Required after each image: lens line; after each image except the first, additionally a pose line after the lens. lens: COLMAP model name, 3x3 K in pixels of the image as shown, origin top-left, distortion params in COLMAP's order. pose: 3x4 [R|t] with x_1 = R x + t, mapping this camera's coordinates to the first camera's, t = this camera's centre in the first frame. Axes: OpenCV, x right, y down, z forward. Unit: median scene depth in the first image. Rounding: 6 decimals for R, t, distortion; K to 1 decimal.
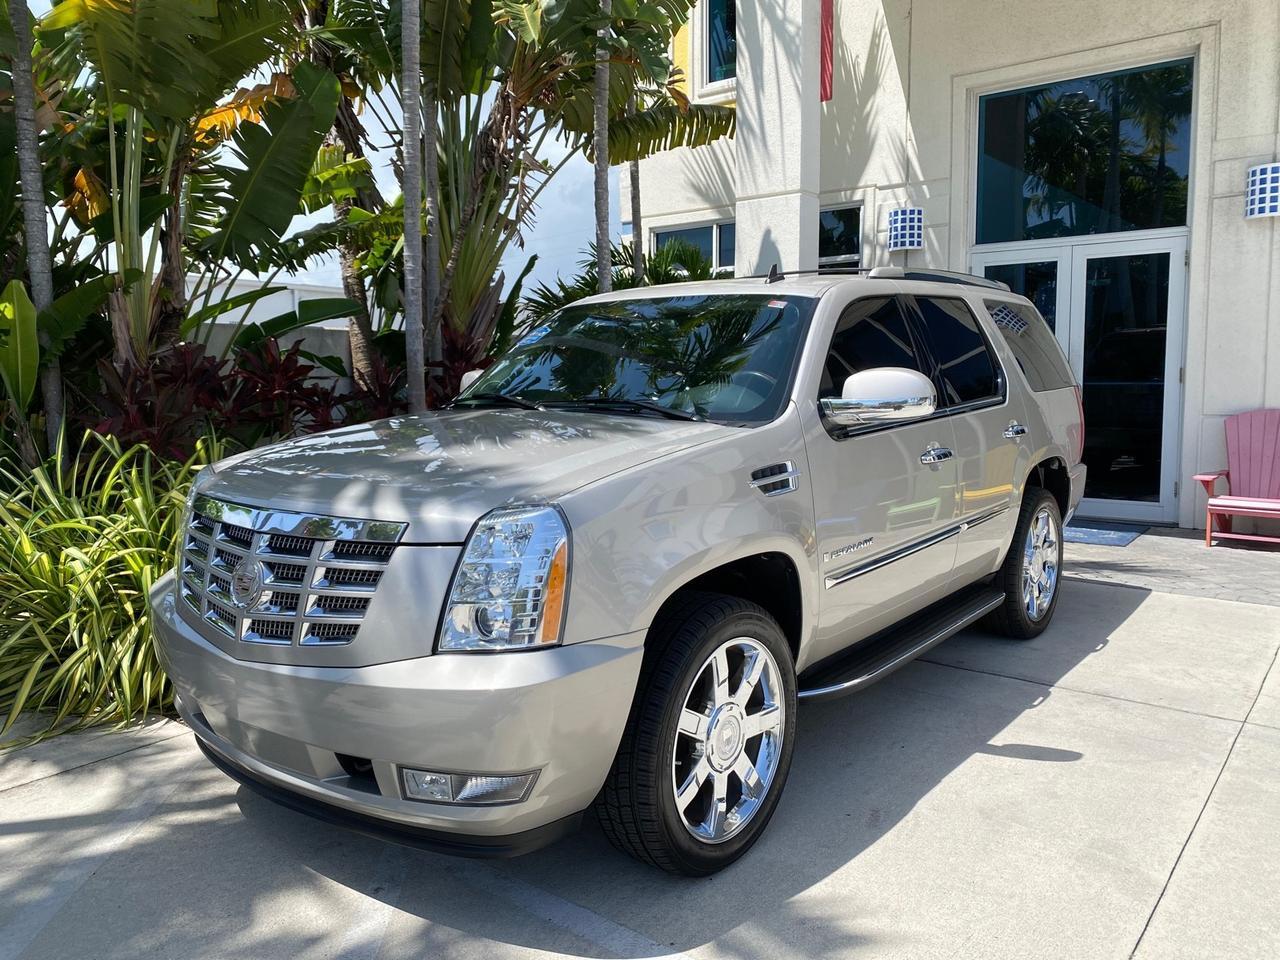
lens RADIAL K [[995.2, 0, 641.4], [0, 995.2, 479.0], [0, 0, 1]] dist [0.007295, -0.004230]
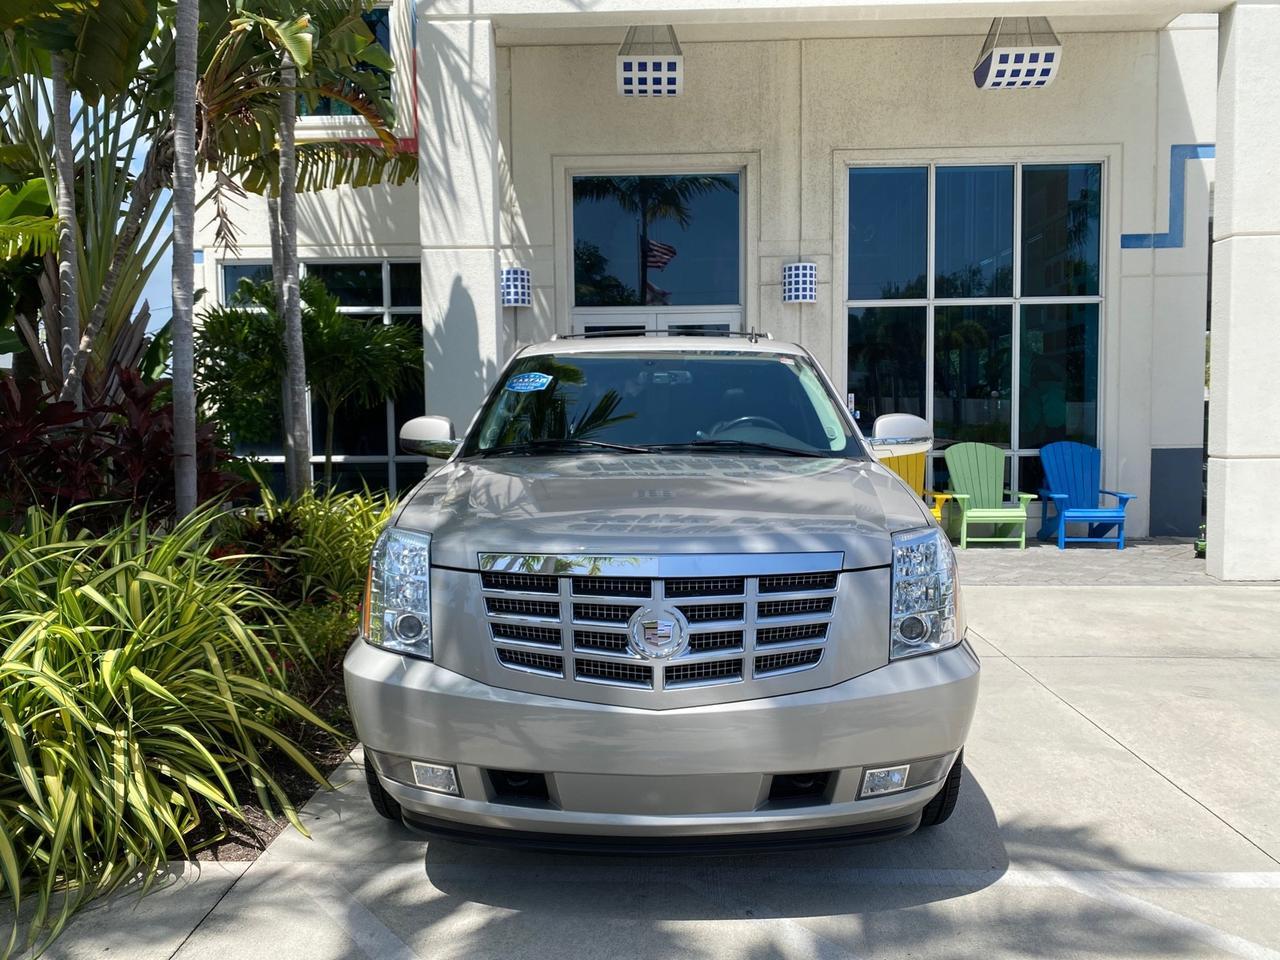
lens RADIAL K [[983.4, 0, 639.6], [0, 983.4, 493.3], [0, 0, 1]] dist [0.079399, -0.149721]
pose [[0.793322, -0.048946, 0.606832, -0.541744], [0.067861, 0.997661, -0.008247, -0.014071], [-0.605009, 0.047722, 0.794787, 0.125133]]
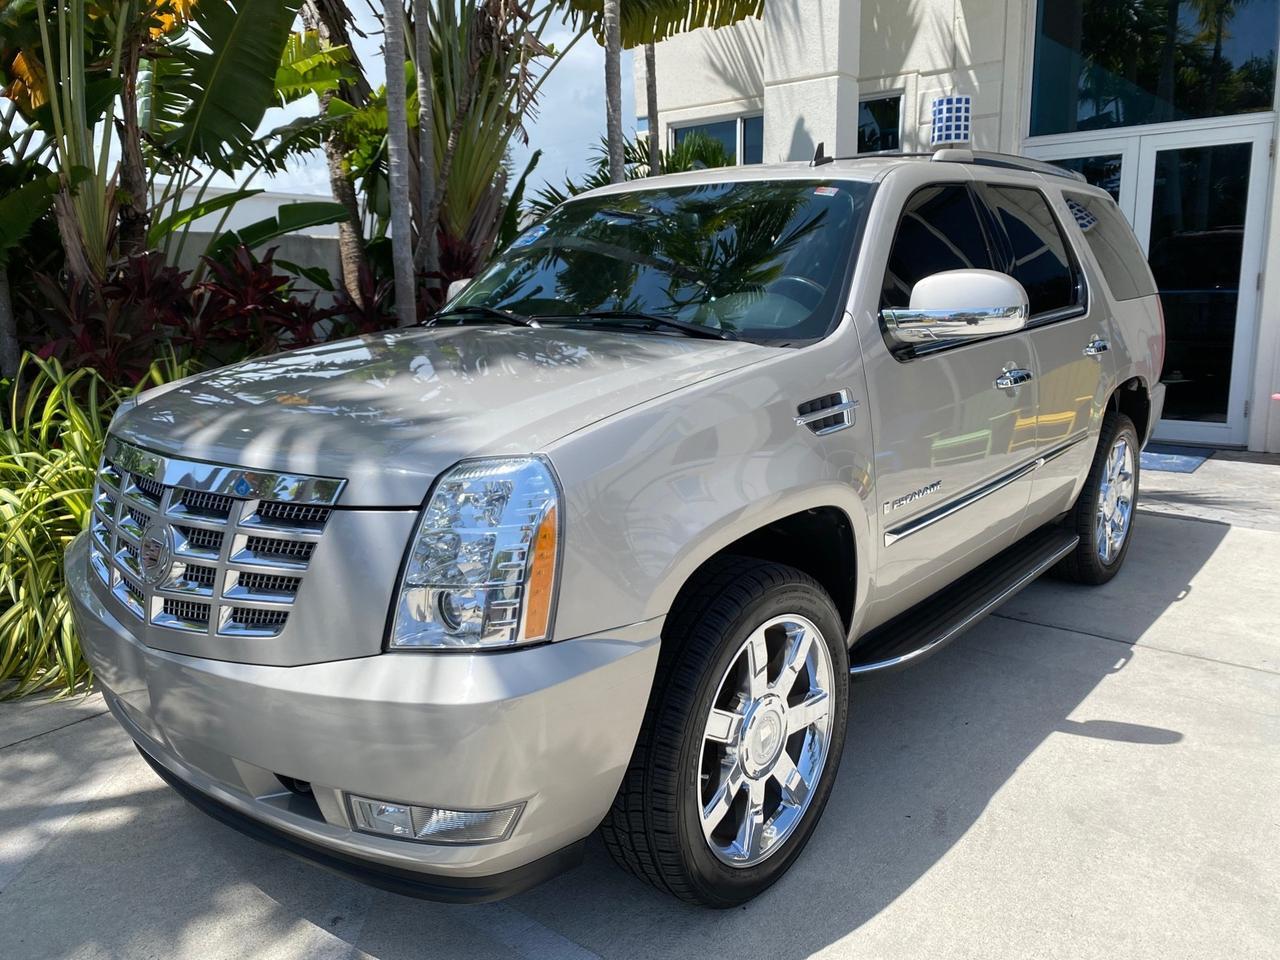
lens RADIAL K [[995.2, 0, 641.4], [0, 995.2, 479.0], [0, 0, 1]] dist [0.007295, -0.004230]
pose [[0.999816, -0.003367, -0.018896, 0.001352], [0.004957, 0.996391, 0.084739, -0.009325], [0.018543, -0.084817, 0.996224, 0.124504]]
